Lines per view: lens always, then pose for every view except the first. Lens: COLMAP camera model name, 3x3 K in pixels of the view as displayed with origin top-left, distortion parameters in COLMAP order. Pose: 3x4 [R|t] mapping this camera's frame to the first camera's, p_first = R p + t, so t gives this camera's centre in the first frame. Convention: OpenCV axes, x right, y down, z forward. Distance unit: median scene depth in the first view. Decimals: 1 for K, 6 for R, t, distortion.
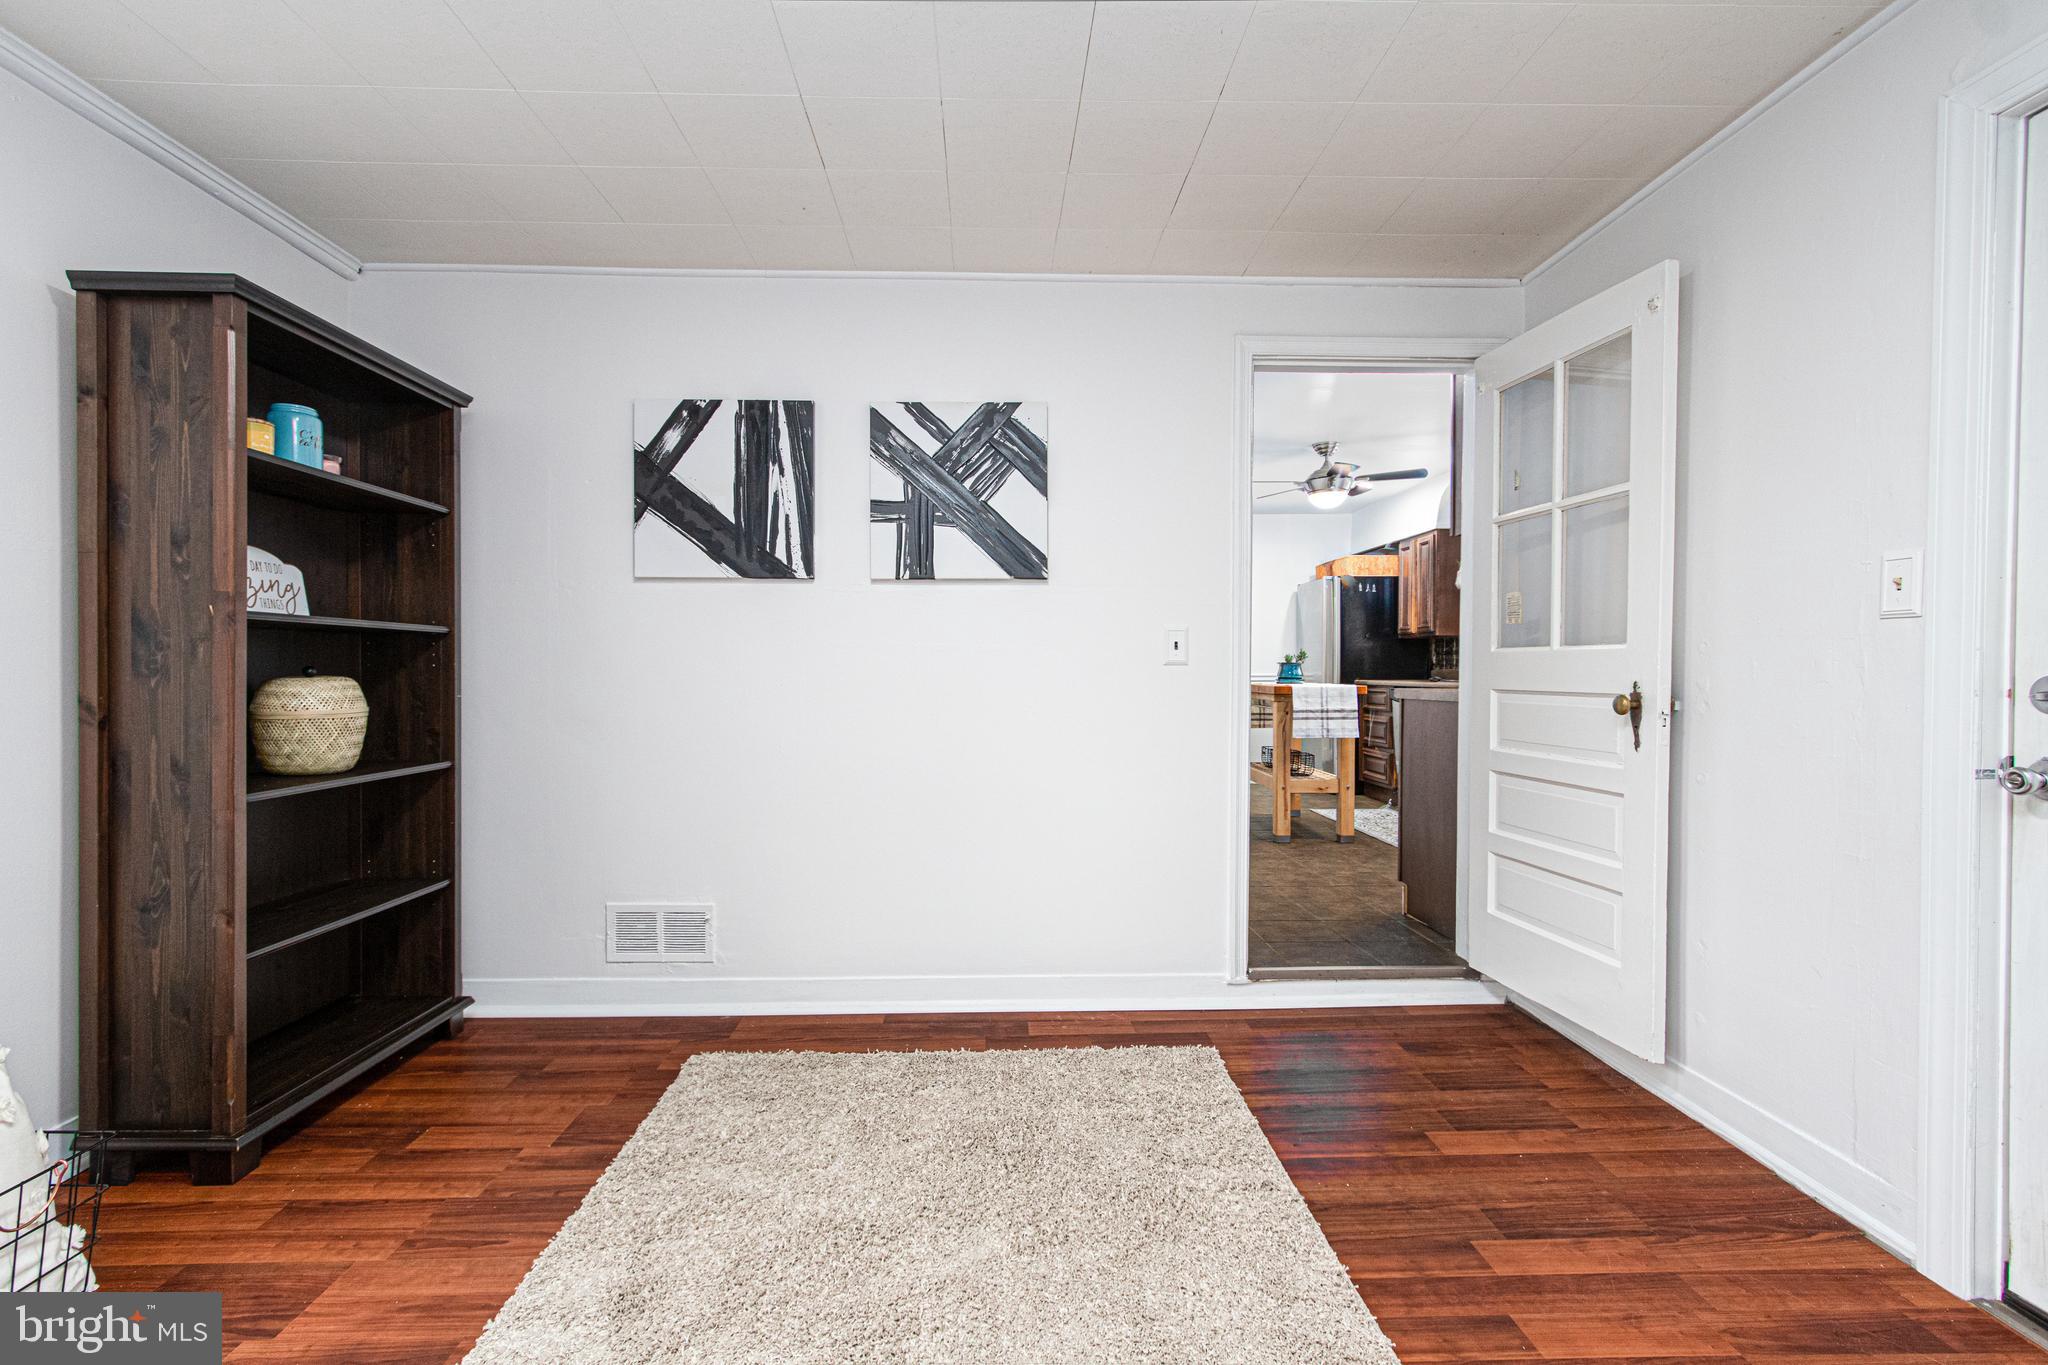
lens RADIAL K [[937.3, 0, 996.5], [0, 937.3, 691.3], [0, 0, 1]] dist [-0.001539, 0.003261]
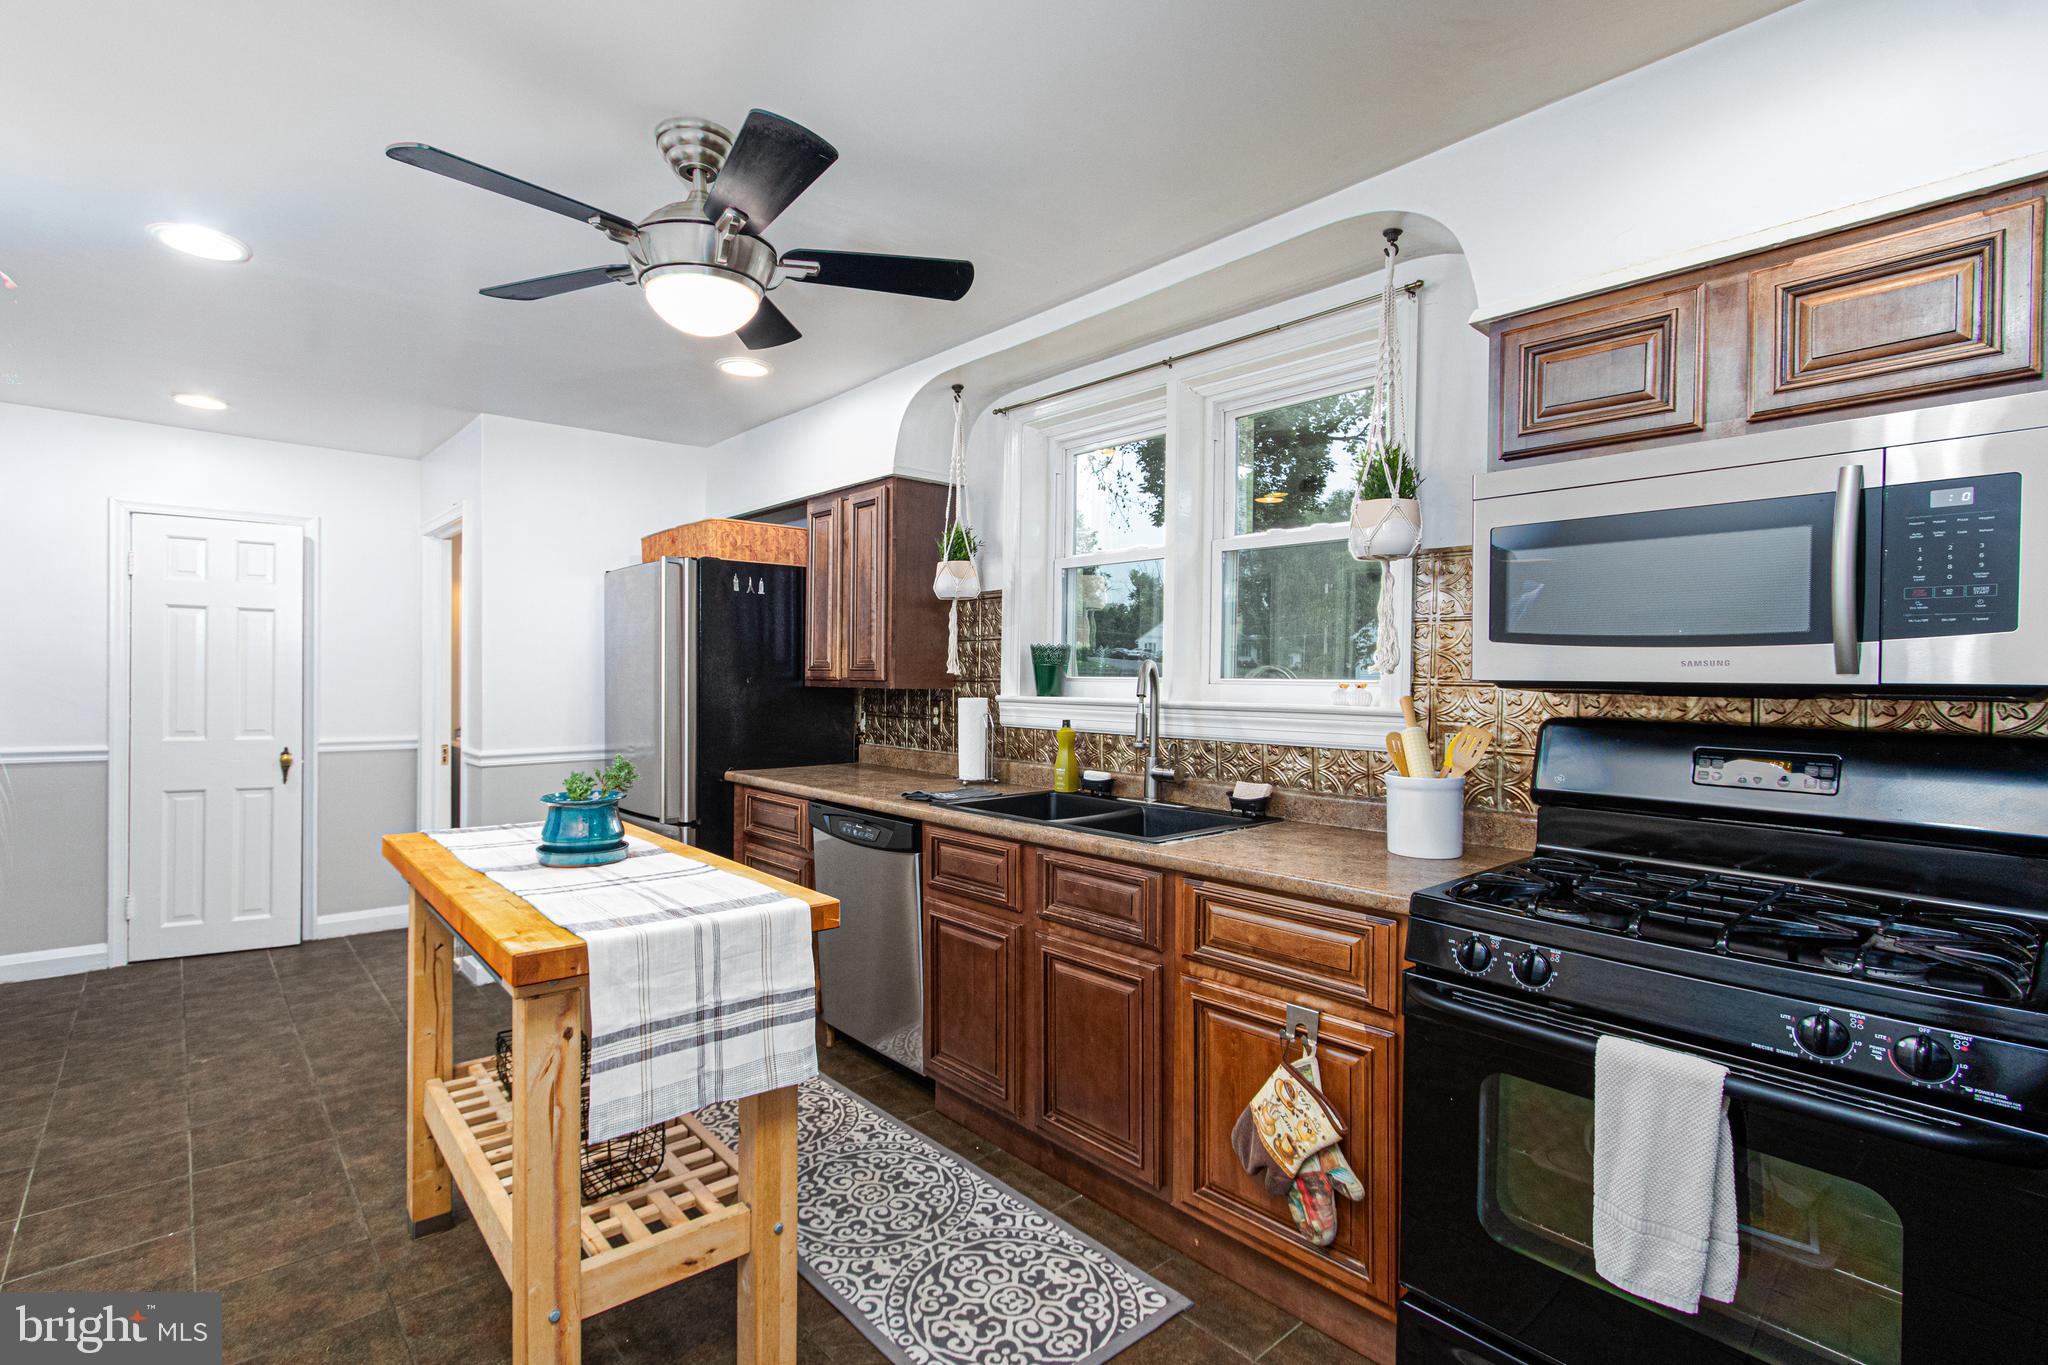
lens RADIAL K [[937.3, 0, 1001.7], [0, 937.3, 697.0], [0, 0, 1]] dist [-0.001539, 0.003261]
pose [[0.755634, -0.000205, 0.654994, 0.426668], [-0.004503, 0.999975, 0.005508, -0.134687], [-0.654979, -0.007112, 0.755614, 1.336735]]
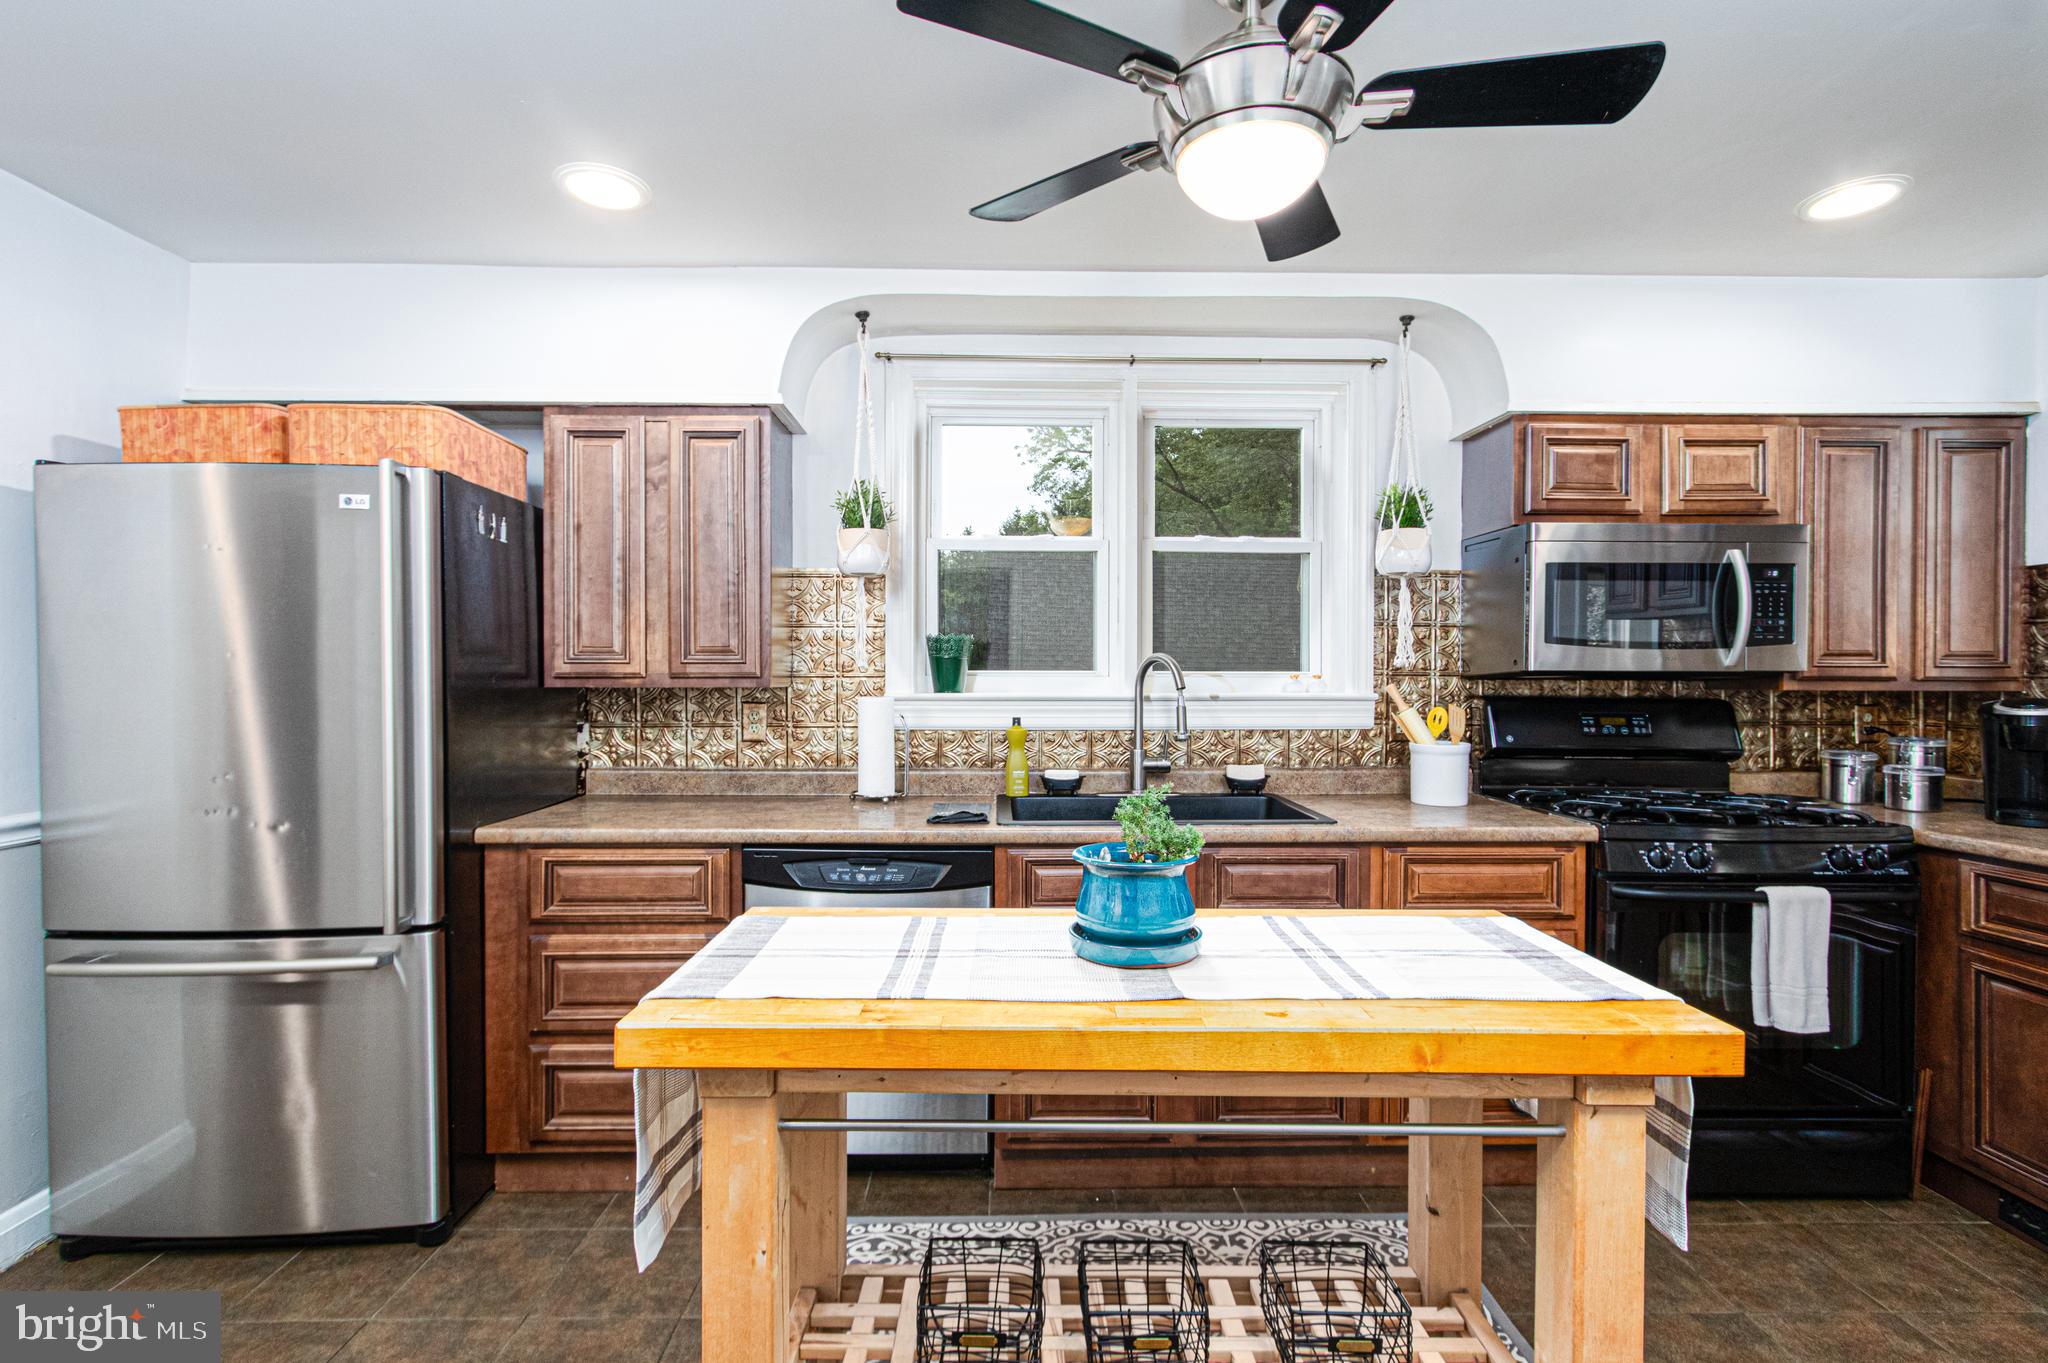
lens RADIAL K [[937.3, 0, 1009.9], [0, 937.3, 691.8], [0, 0, 1]] dist [-0.001539, 0.003261]
pose [[0.000818, -0.006064, 0.999981, 0.209626], [0.014346, 0.999879, 0.006052, -0.135983], [-0.999897, 0.014340, 0.000905, 2.074958]]
